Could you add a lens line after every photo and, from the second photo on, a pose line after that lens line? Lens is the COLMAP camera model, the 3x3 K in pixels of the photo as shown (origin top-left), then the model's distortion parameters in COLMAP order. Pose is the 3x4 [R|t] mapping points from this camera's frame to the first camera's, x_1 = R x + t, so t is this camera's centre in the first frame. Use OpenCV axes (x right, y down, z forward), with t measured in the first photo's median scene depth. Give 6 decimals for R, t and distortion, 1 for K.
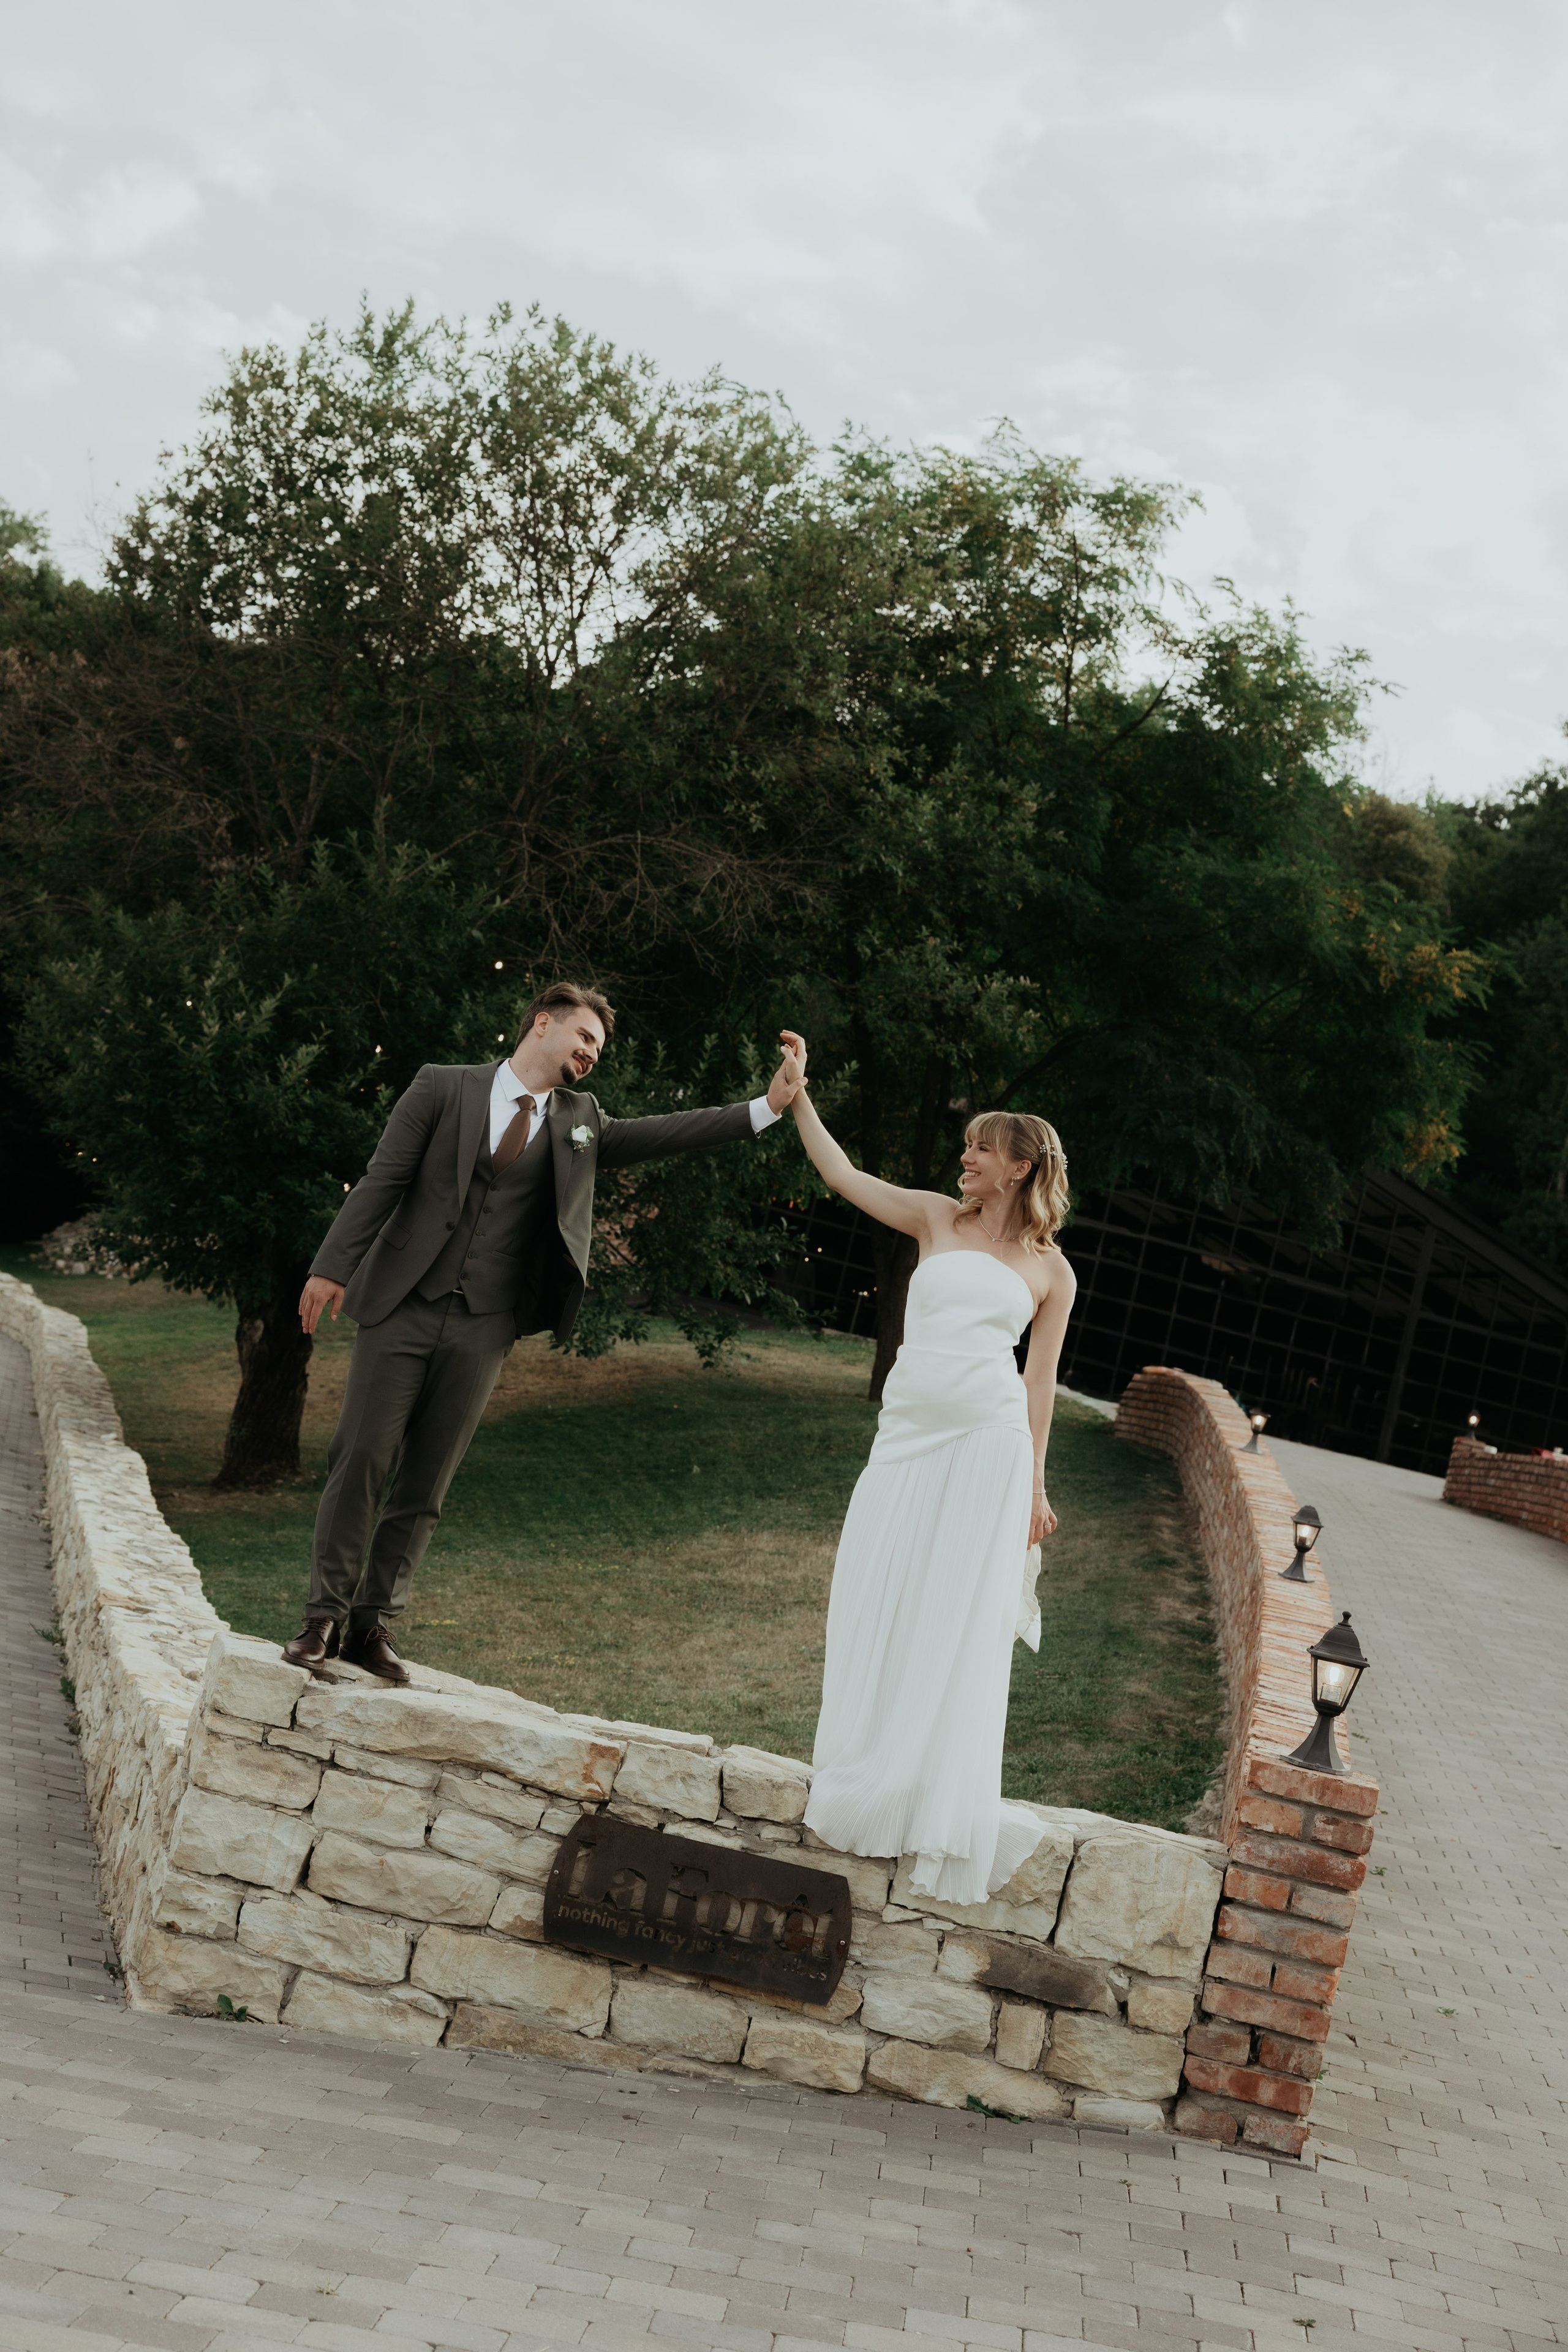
lens RADIAL K [[3173.1, 0, 724.0], [0, 3173.1, 1136.8], [0, 0, 1]] dist [0.005328, 0.000000]
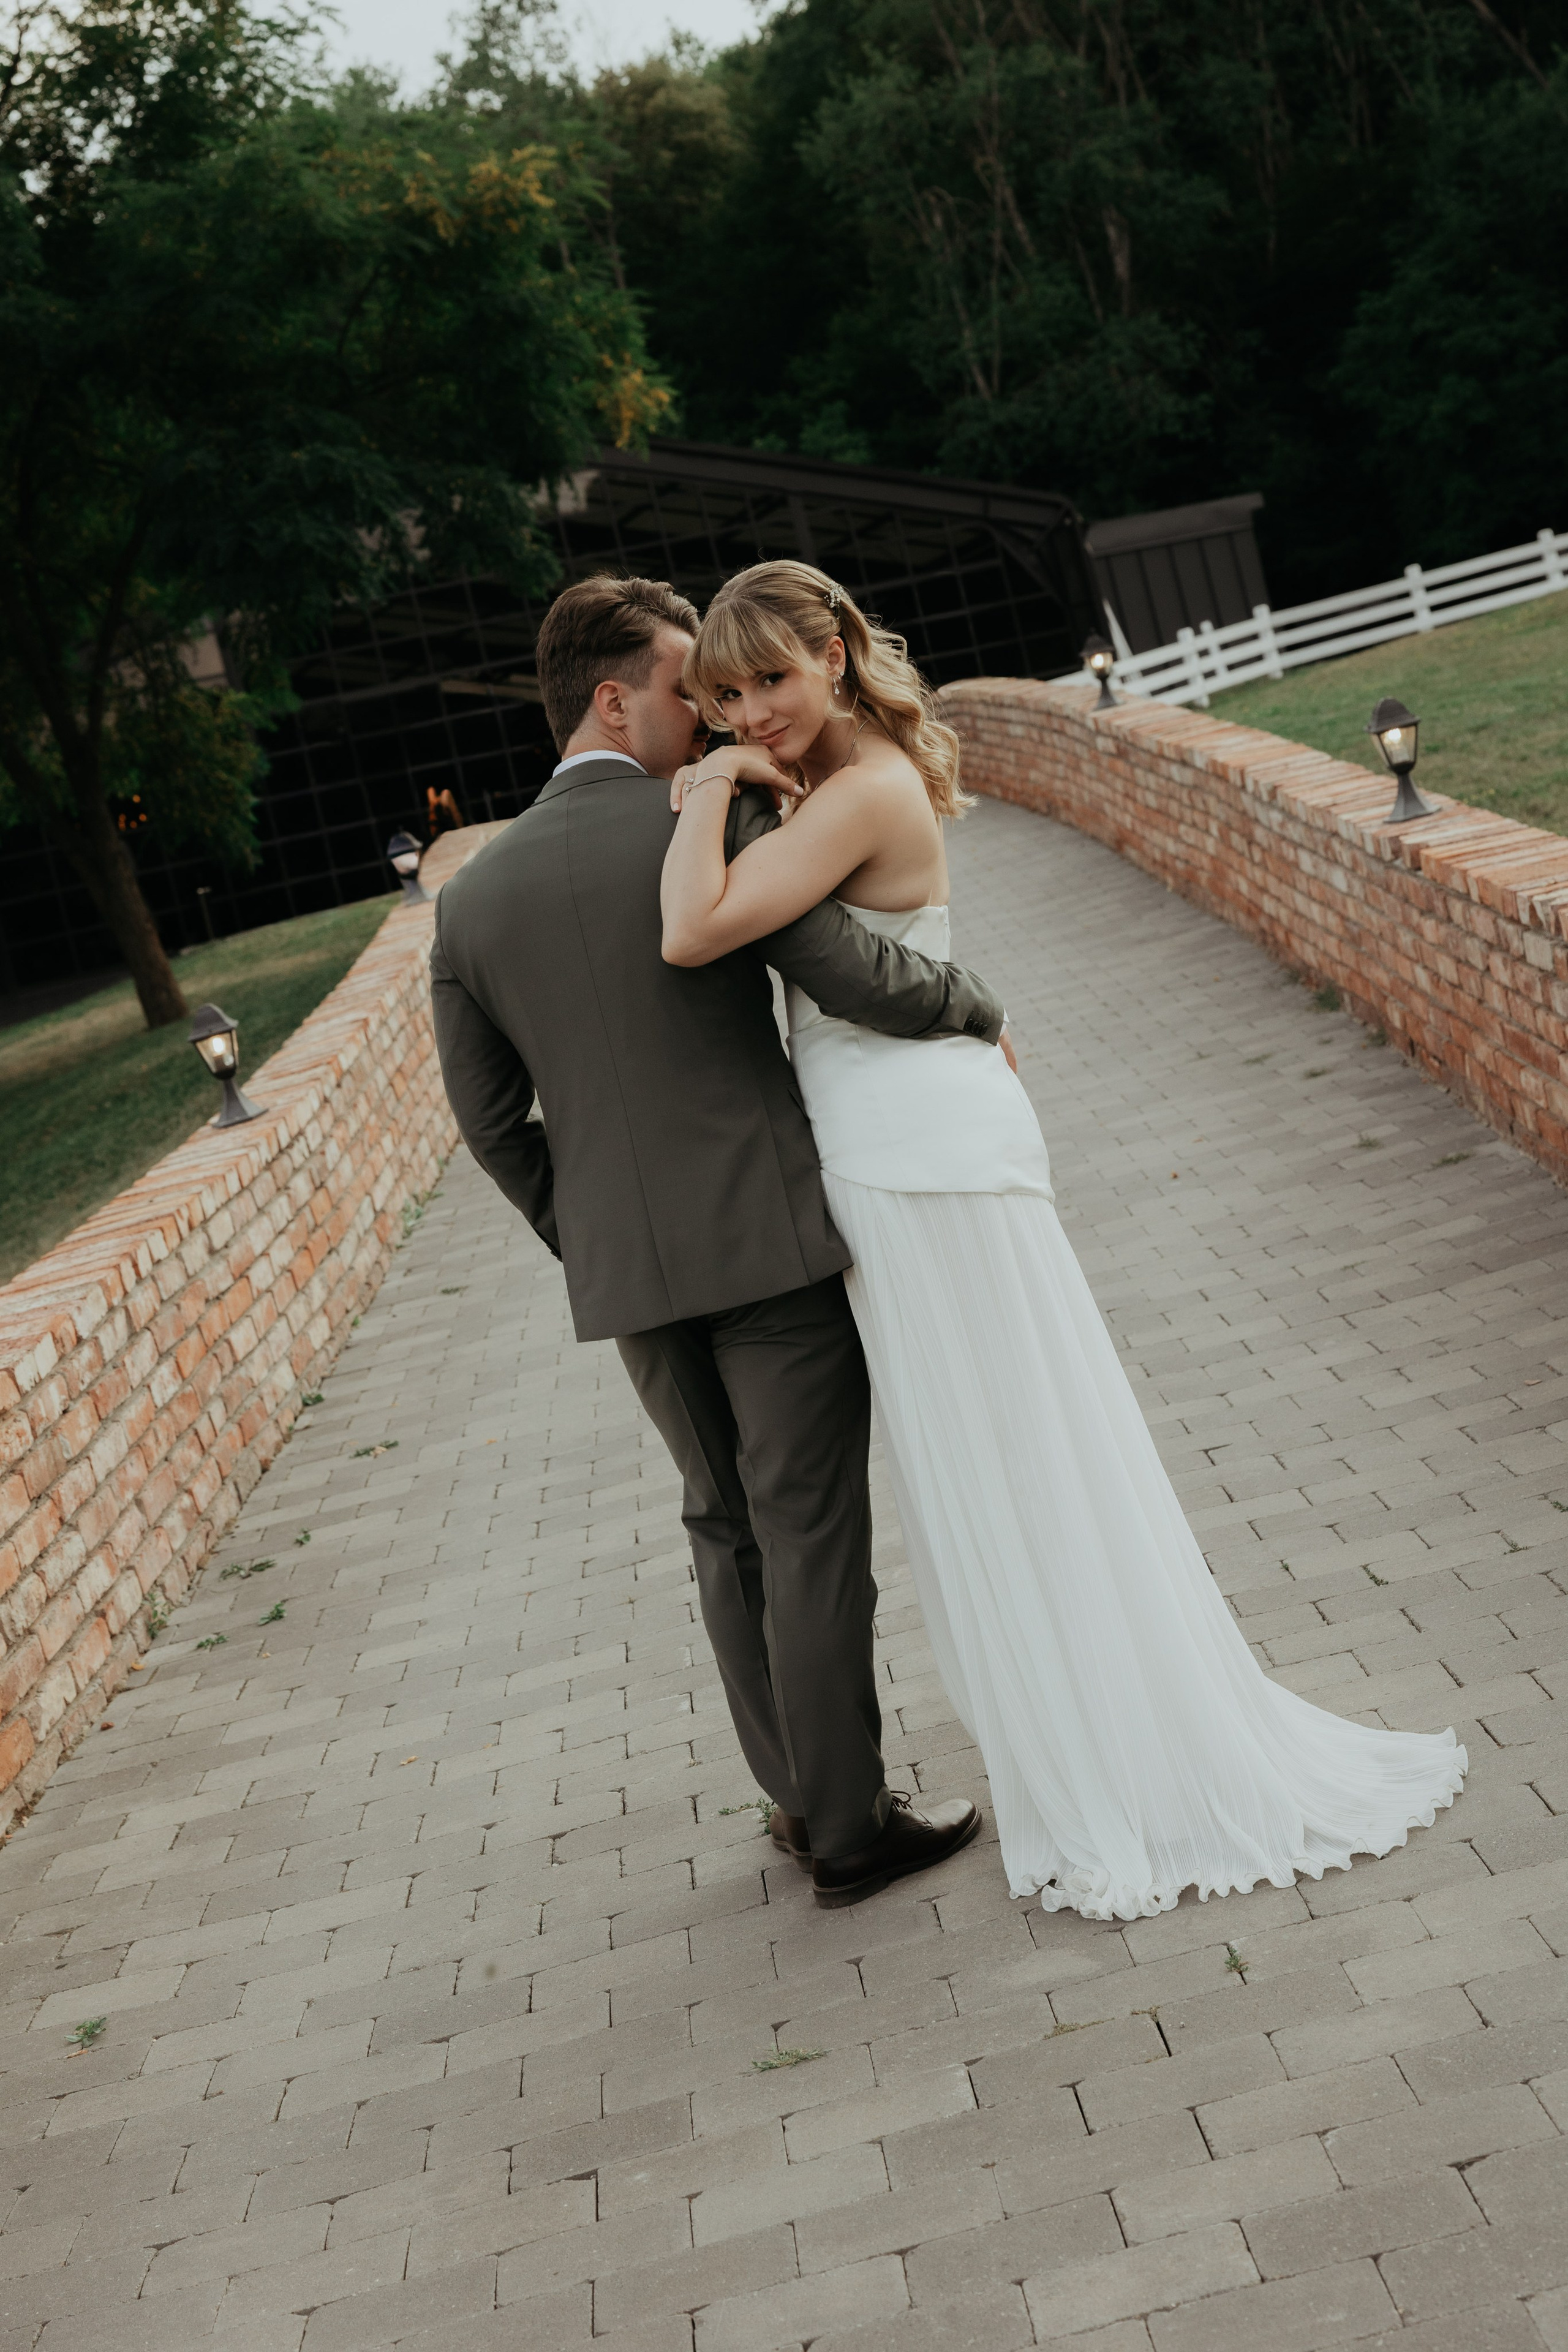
lens RADIAL K [[3497.1, 0, 748.1], [0, 3497.1, 1148.2], [0, 0, 1]] dist [0.016623, 0.000000]
pose [[0.878294, -0.471240, 0.080824, 0.132617], [0.454491, 0.875357, 0.164887, 0.048341], [-0.148451, -0.108086, 0.982995, 0.197053]]
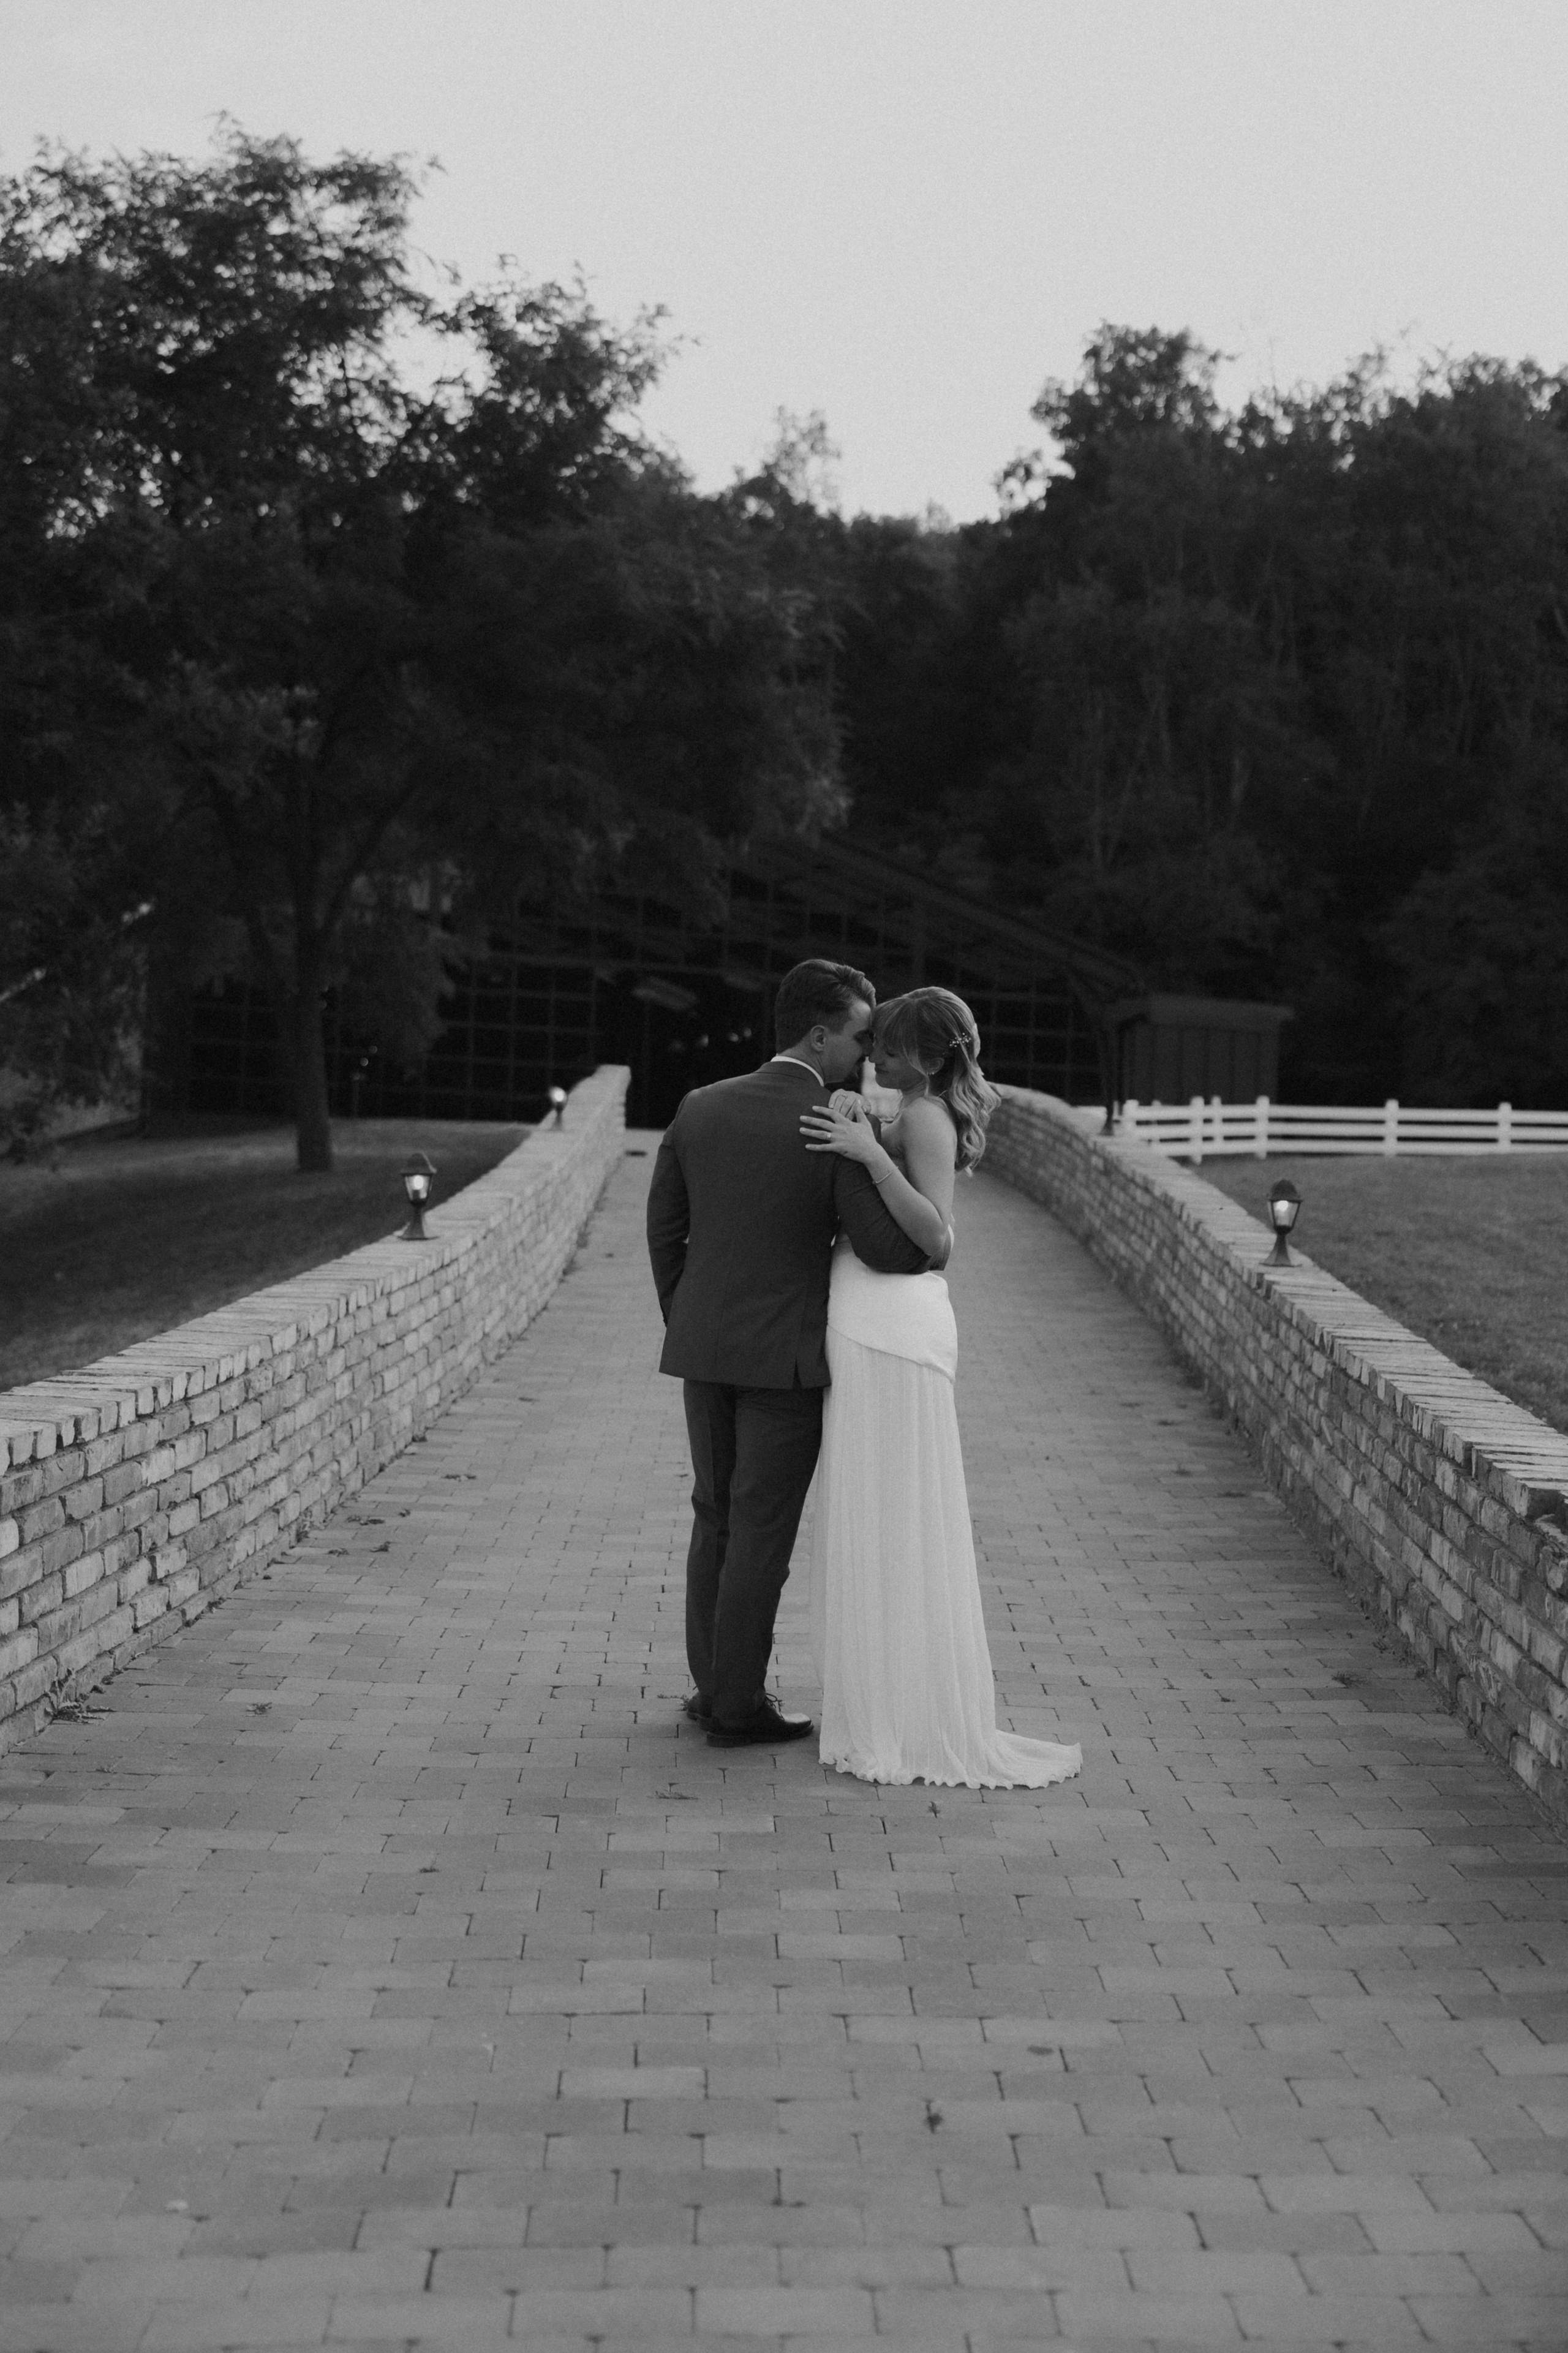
lens RADIAL K [[3067.2, 0, 772.0], [0, 3067.2, 1155.1], [0, 0, 1]] dist [0.006775, 0.000000]
pose [[0.973683, -0.197099, 0.114425, 0.115815], [0.188538, 0.978682, 0.081460, 0.042392], [-0.128041, -0.057743, 0.990086, 0.099832]]
